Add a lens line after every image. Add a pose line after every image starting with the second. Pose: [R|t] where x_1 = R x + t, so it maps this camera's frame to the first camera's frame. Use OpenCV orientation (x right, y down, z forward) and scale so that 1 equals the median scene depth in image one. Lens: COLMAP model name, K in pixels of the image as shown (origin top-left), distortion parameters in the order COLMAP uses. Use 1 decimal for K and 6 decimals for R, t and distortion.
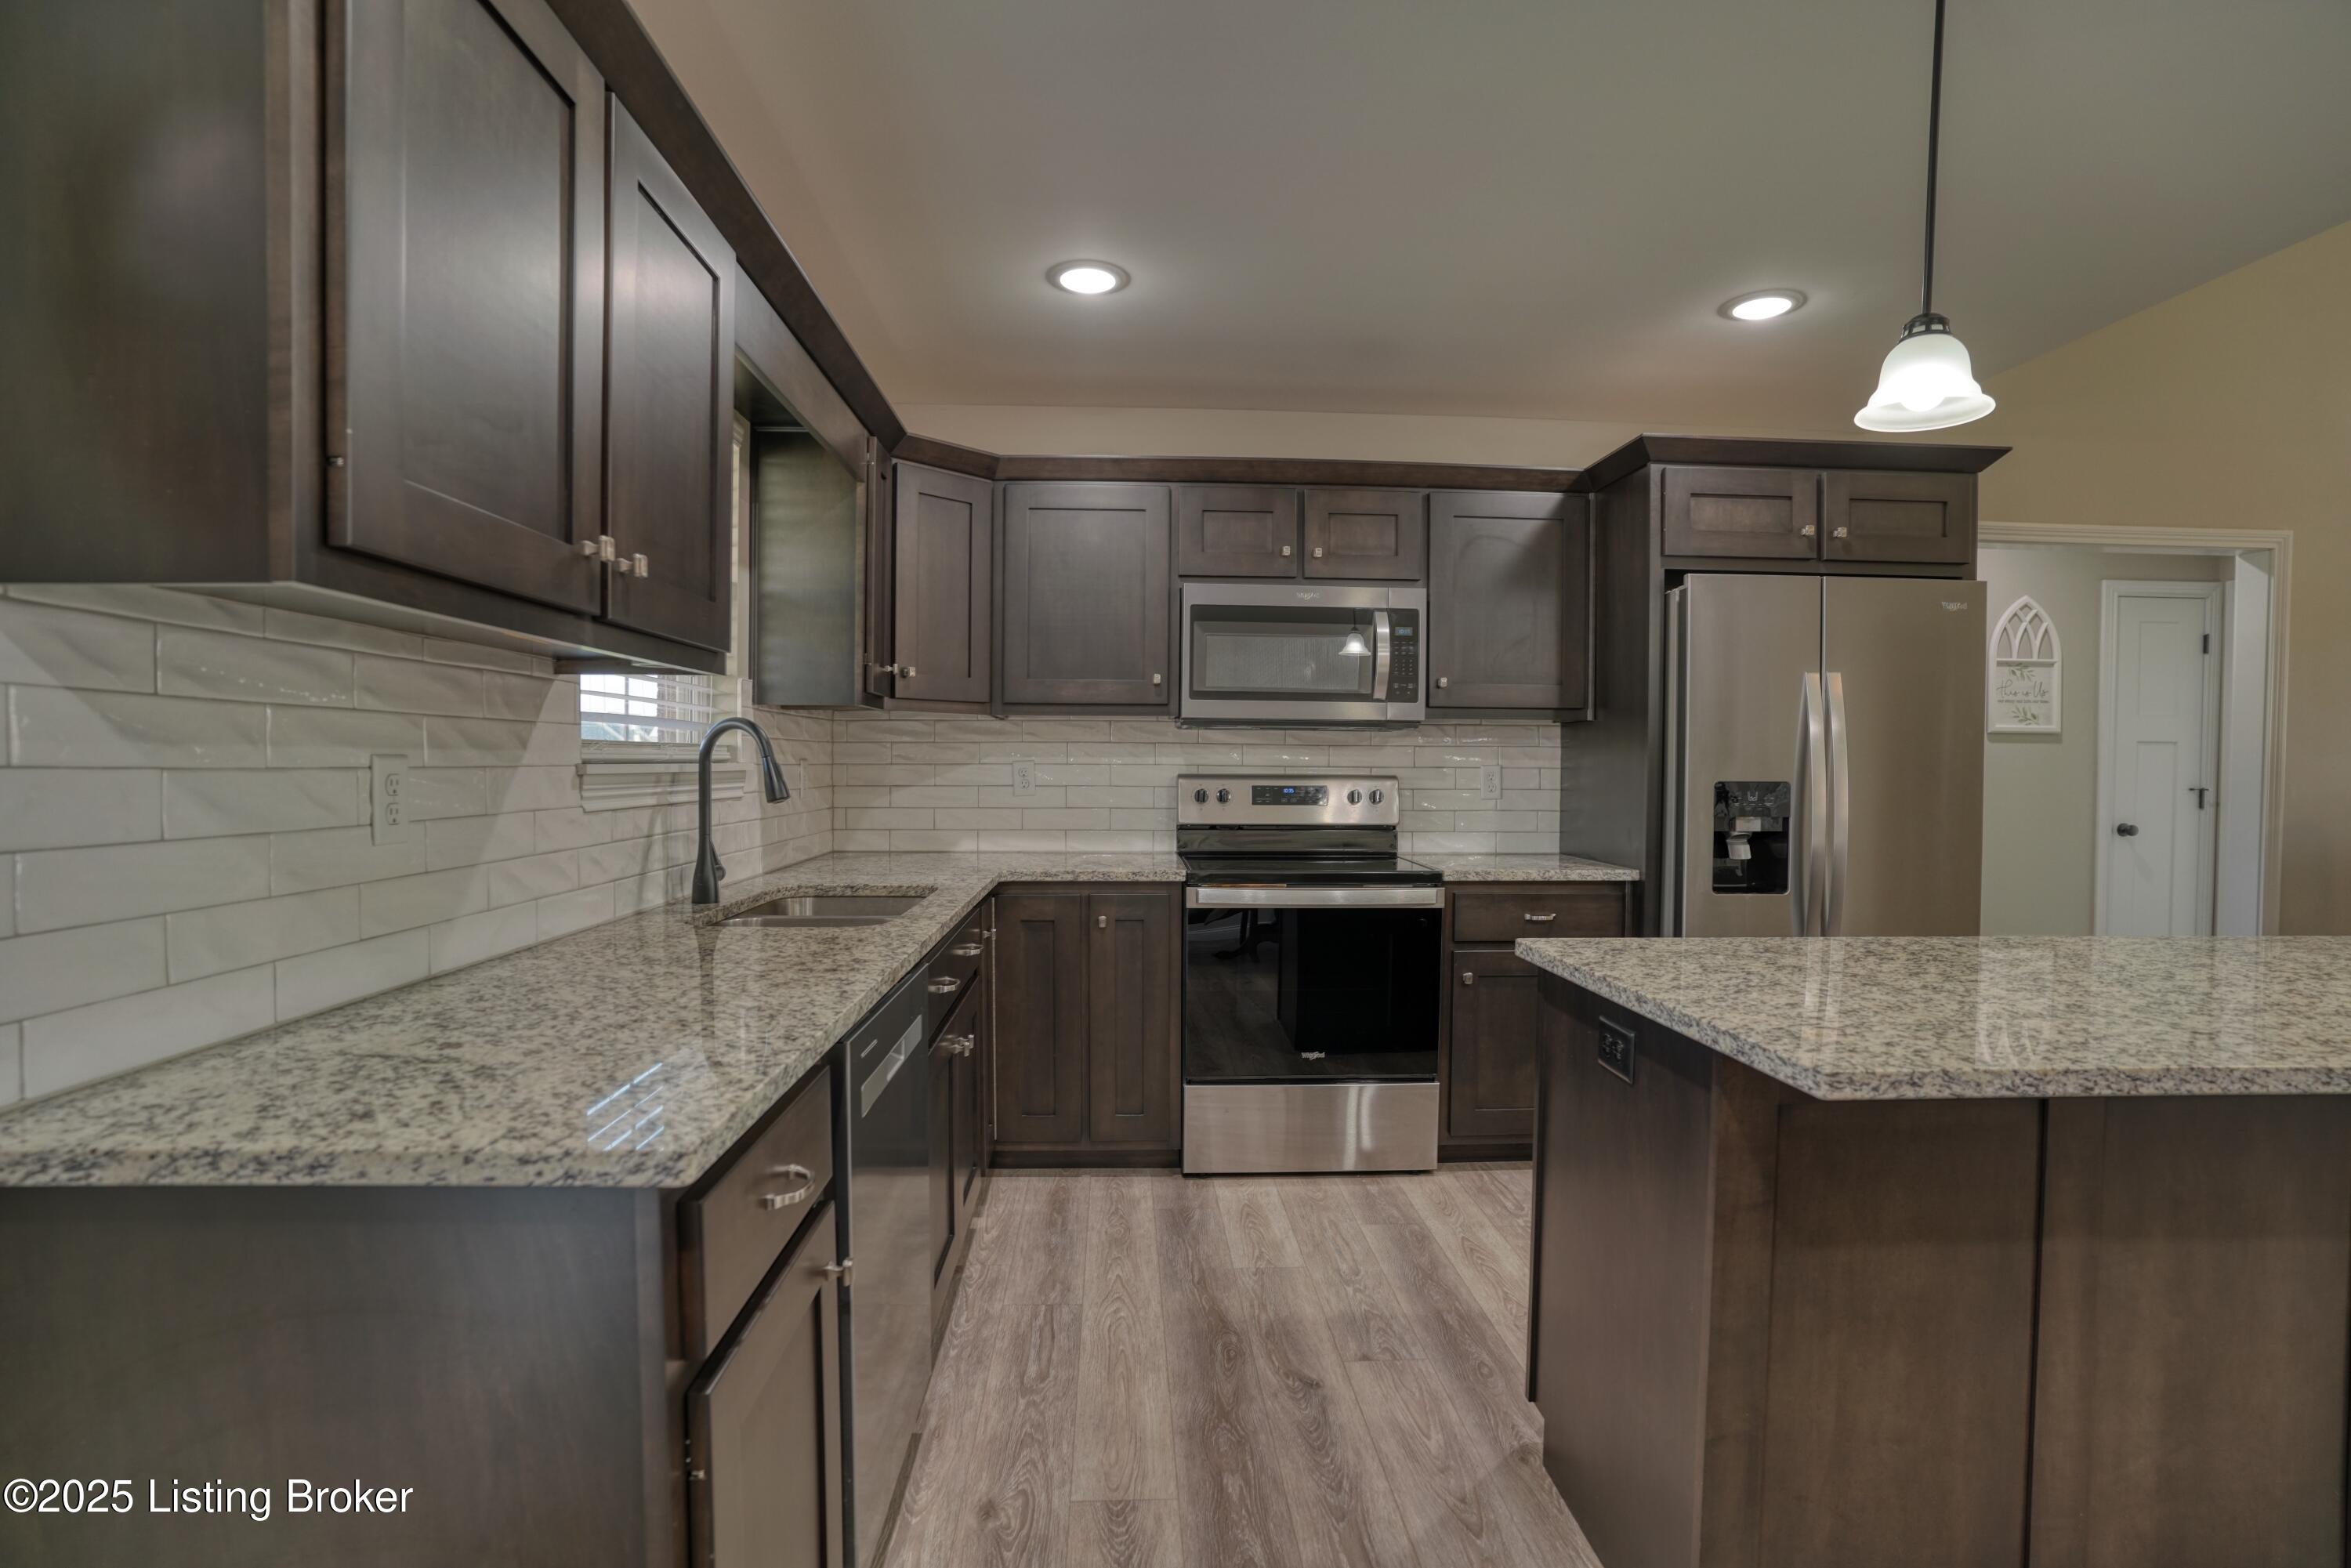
lens RADIAL K [[1146.1, 0, 1167.7], [0, 1146.1, 794.6], [0, 0, 1]] dist [-0.079242, 0.036264]
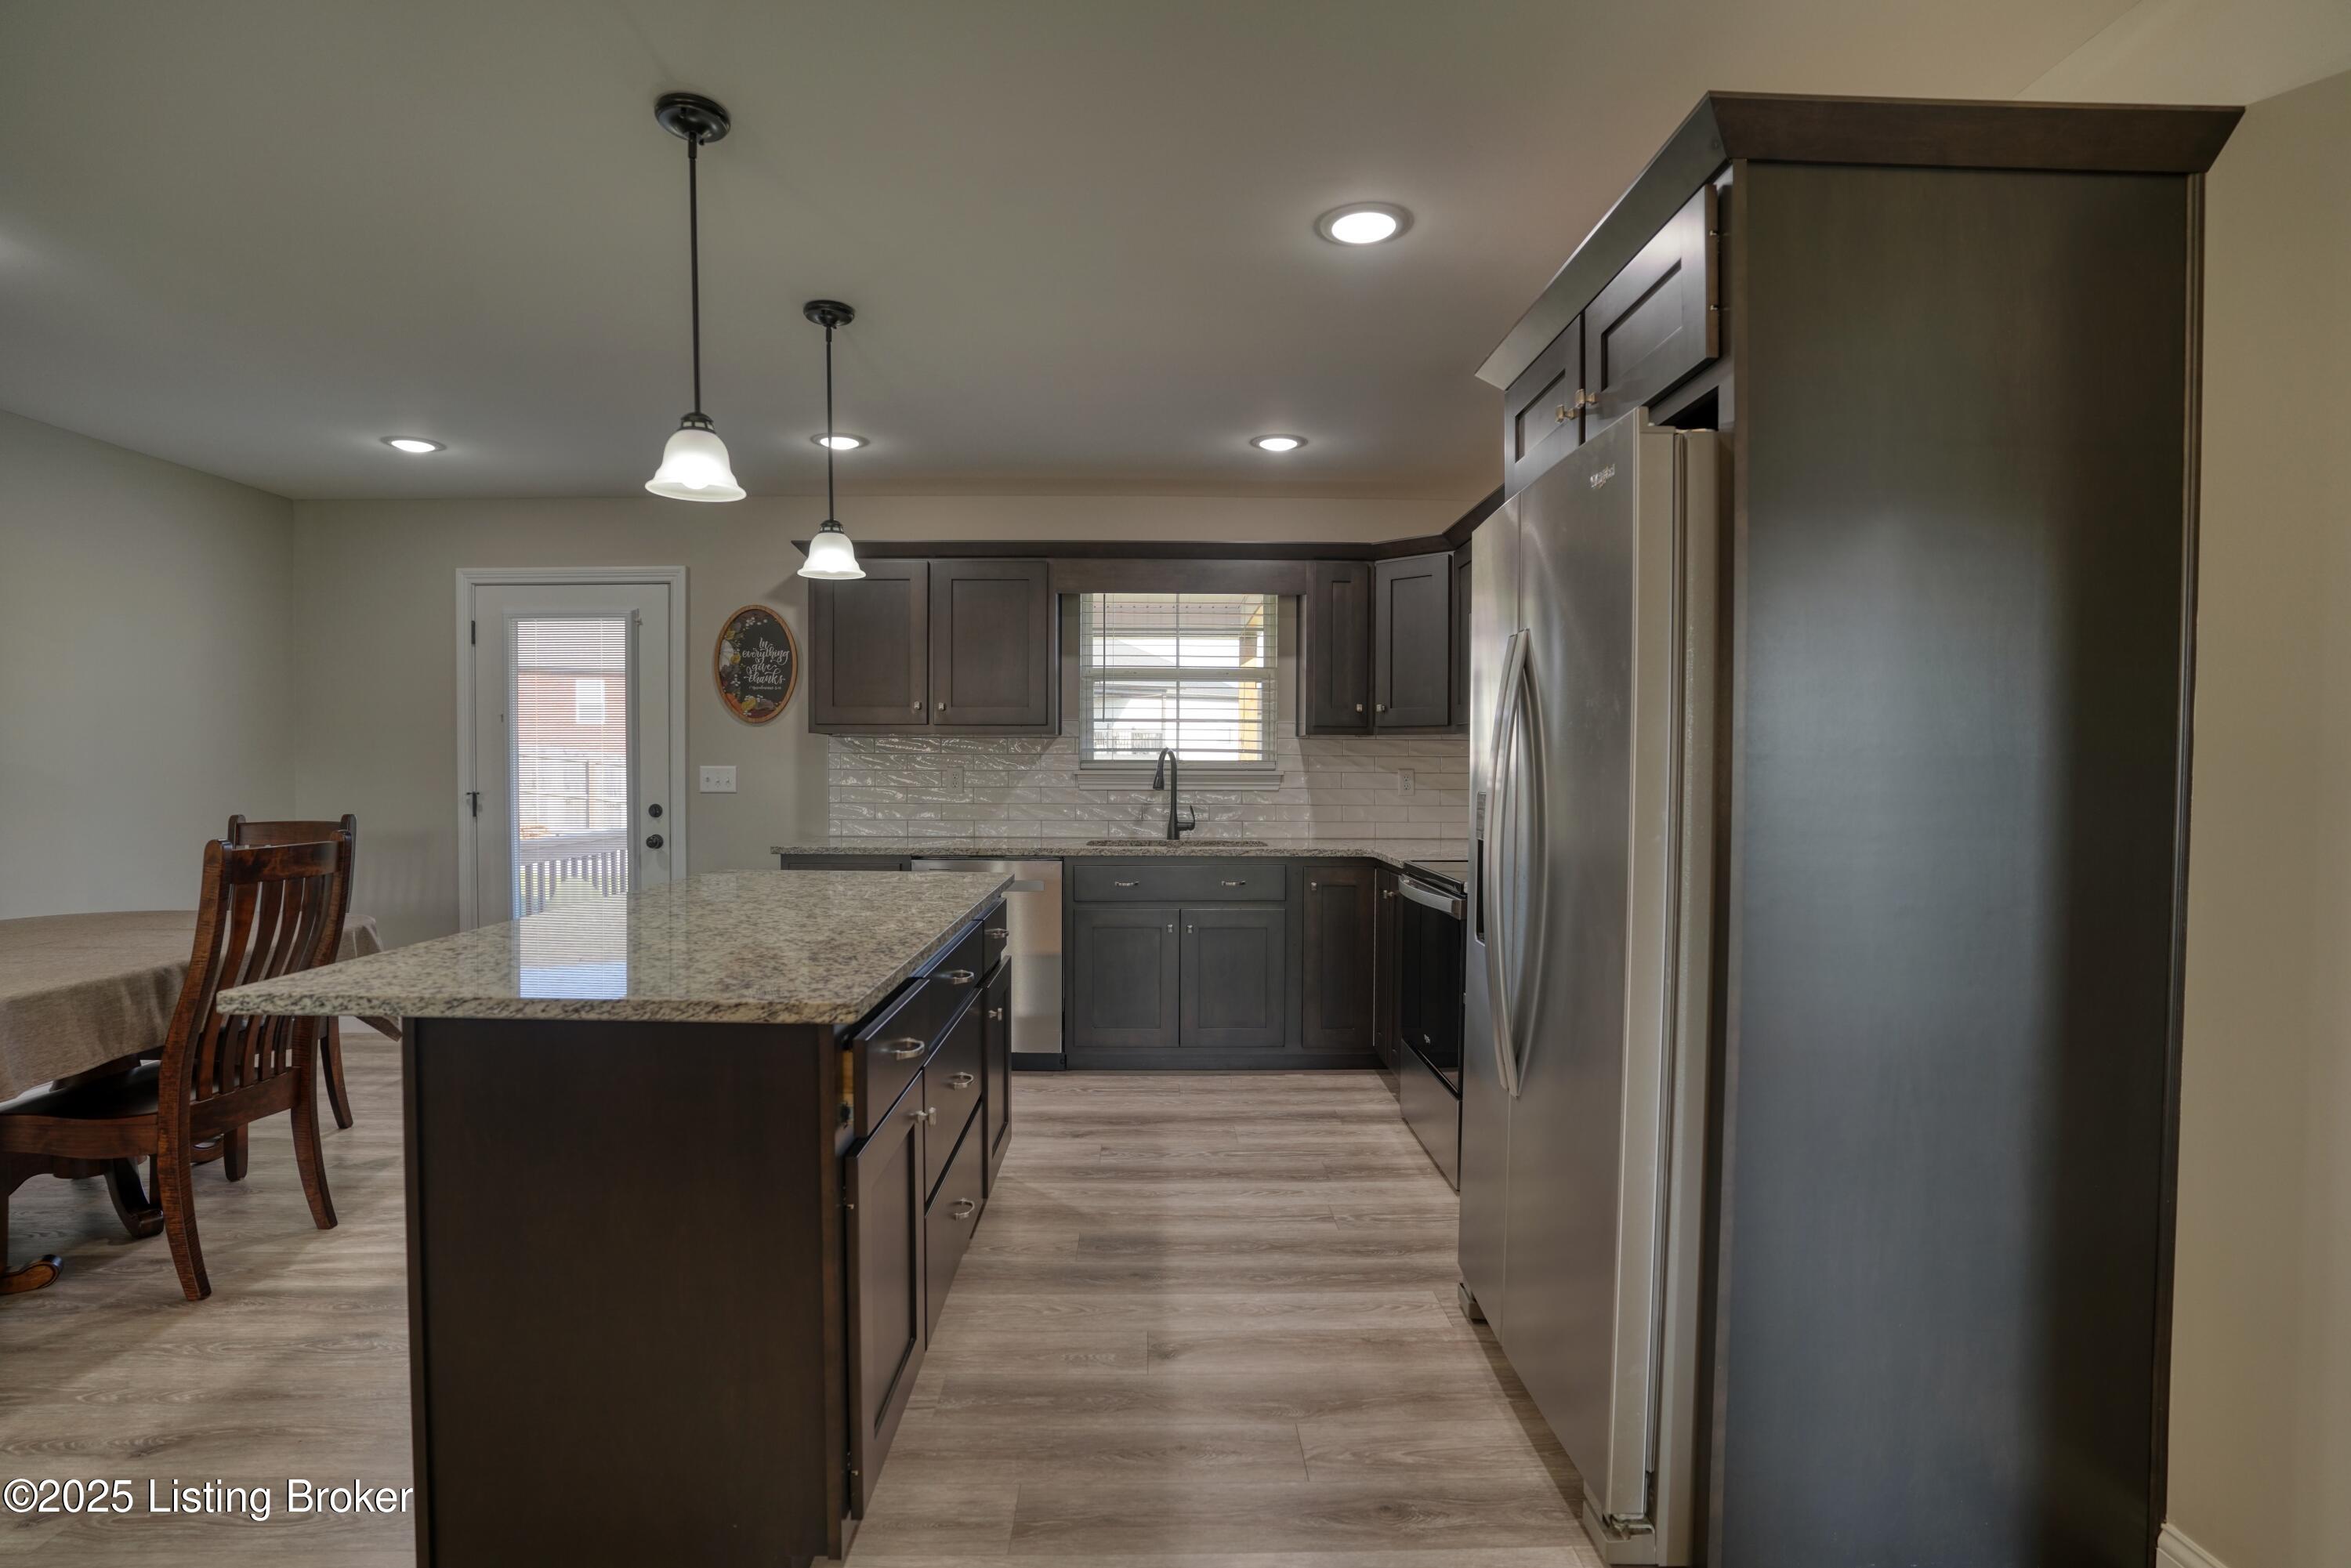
lens RADIAL K [[1146.1, 0, 1167.7], [0, 1146.1, 794.6], [0, 0, 1]] dist [-0.079242, 0.036264]
pose [[-0.026756, 0.019749, -0.999447, 1.132231], [-0.032979, 0.999243, 0.020628, -0.018046], [0.999098, 0.033513, -0.026084, 0.719892]]
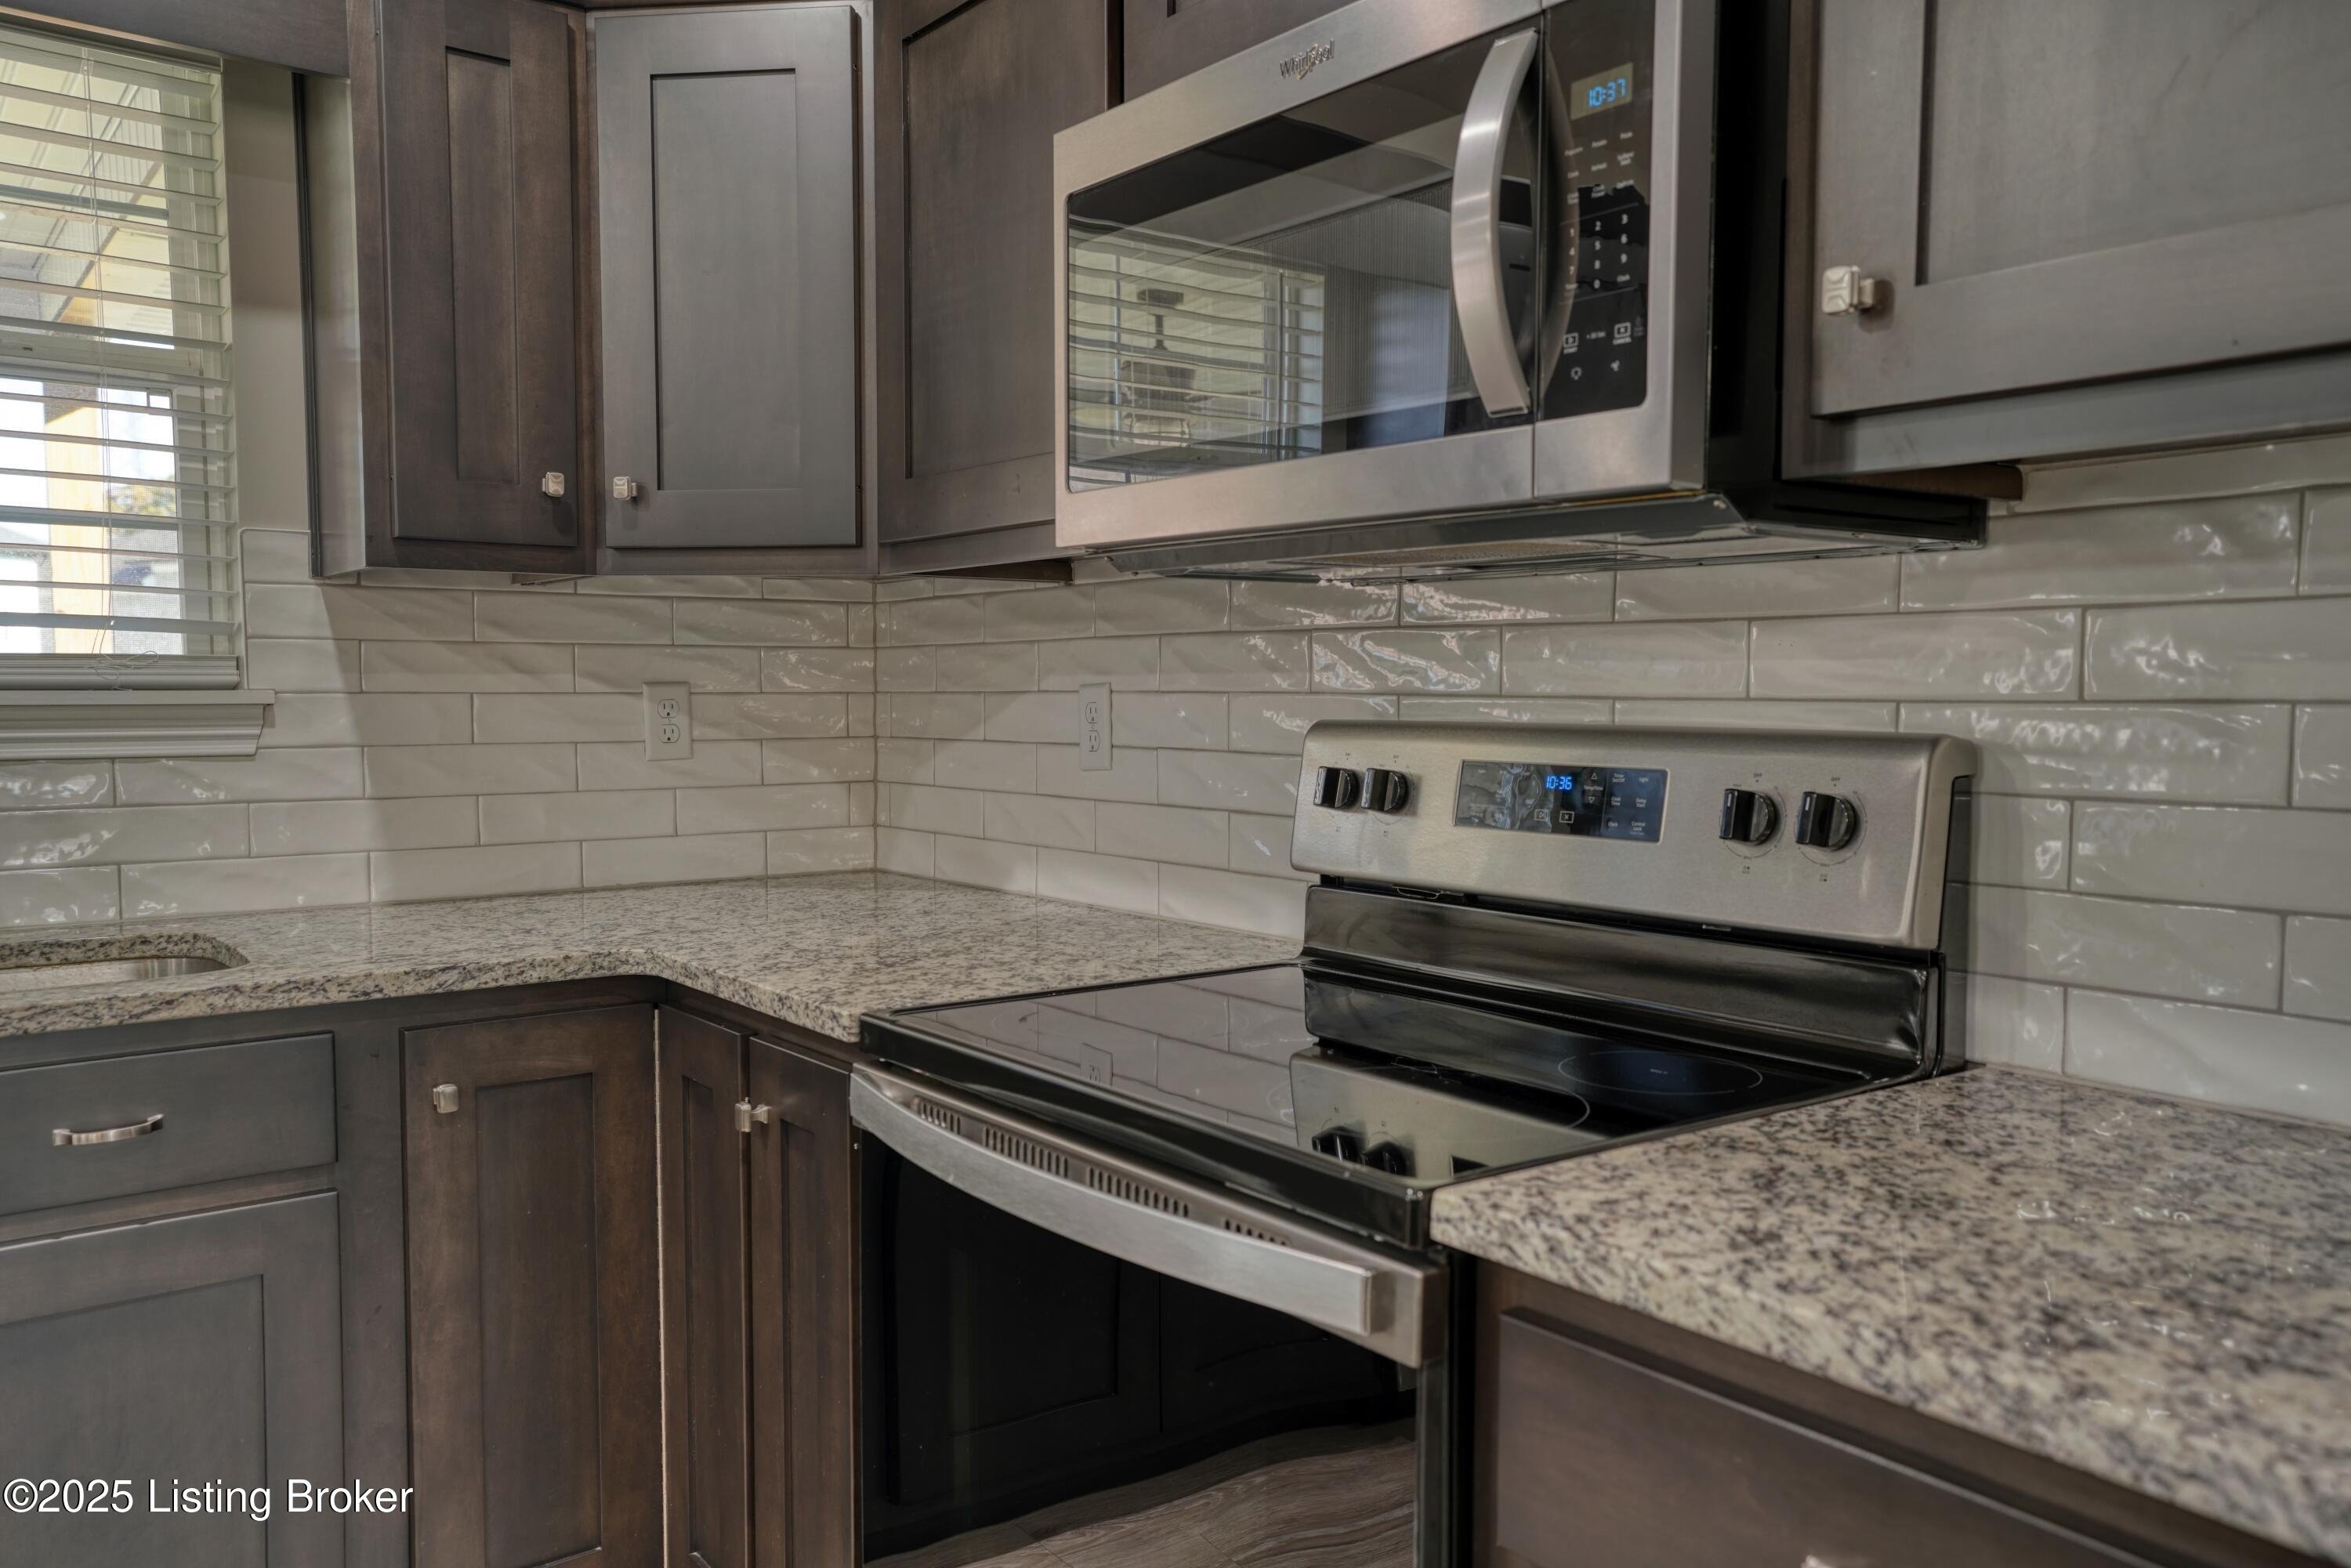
lens RADIAL K [[1788.3, 0, 1166.8], [0, 1788.3, 794.3], [0, 0, 1]] dist [-0.008232, 0.072089]
pose [[0.565437, 0.044148, -0.823609, 0.449937], [-0.021144, 0.999014, 0.039034, -0.017153], [0.824521, -0.004657, 0.565813, 0.721290]]
